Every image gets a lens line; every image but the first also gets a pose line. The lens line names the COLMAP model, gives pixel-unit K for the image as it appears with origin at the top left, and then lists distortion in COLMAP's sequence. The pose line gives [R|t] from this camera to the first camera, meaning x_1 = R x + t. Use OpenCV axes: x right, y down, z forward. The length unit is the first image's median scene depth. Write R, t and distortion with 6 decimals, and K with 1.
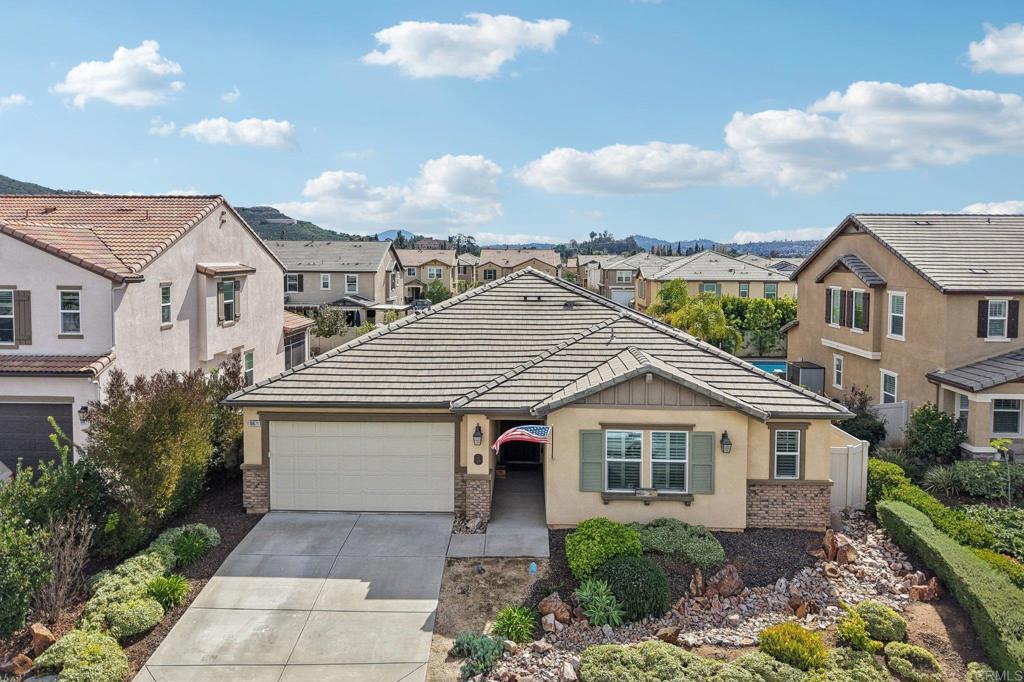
lens RADIAL K [[702.4, 0, 505.8], [0, 702.4, 290.0], [0, 0, 1]] dist [0.014202, -0.005807]
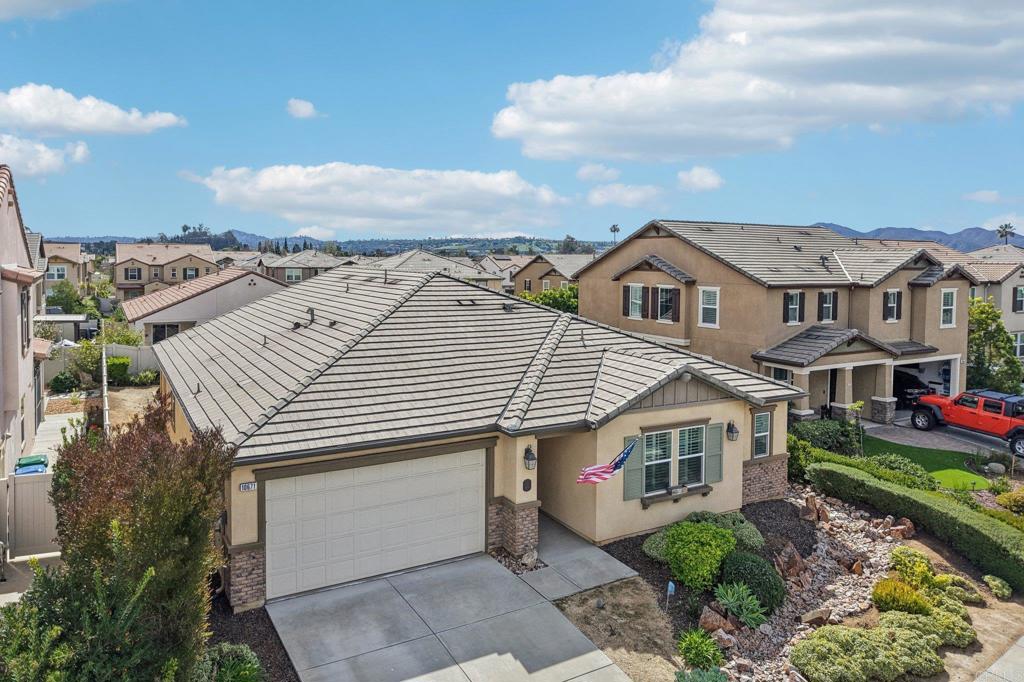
lens RADIAL K [[714.1, 0, 499.2], [0, 714.1, 283.3], [0, 0, 1]] dist [0.007779, -0.000042]
pose [[0.852346, -0.016612, 0.522715, -0.543072], [0.019290, 0.999814, 0.000320, -0.016124], [-0.522623, 0.009811, 0.852507, 0.245654]]
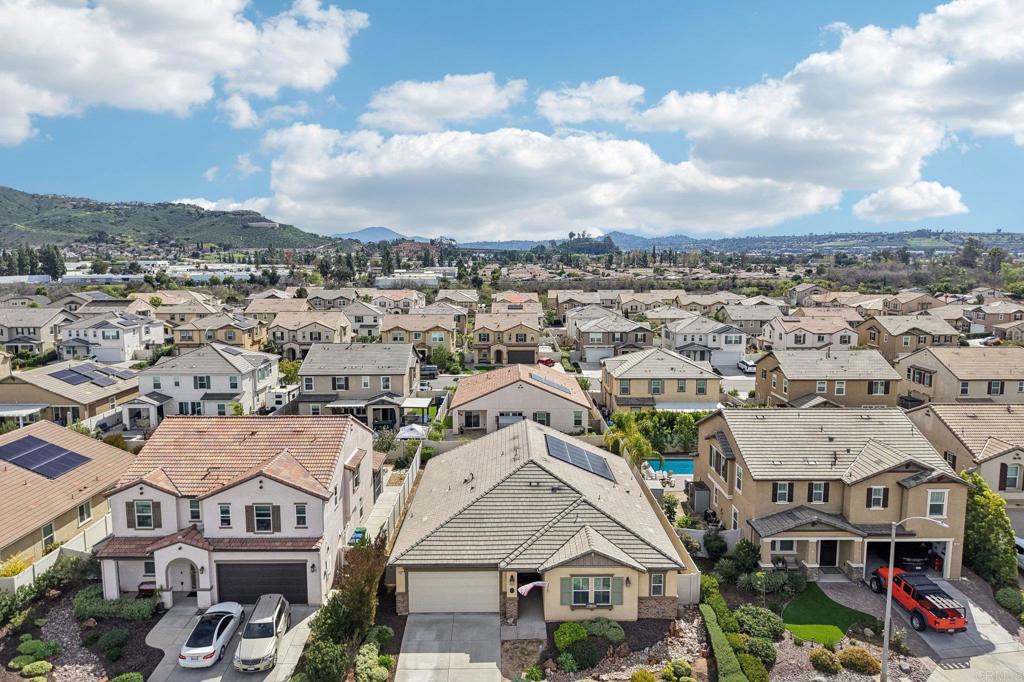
lens RADIAL K [[699.8, 0, 512.0], [0, 699.8, 341.0], [0, 0, 1]] dist [0.003867, -0.000597]
pose [[0.999230, -0.011659, 0.037451, -0.109875], [0.008205, 0.995810, 0.091079, -0.695739], [-0.038356, -0.090702, 0.995139, -1.019433]]
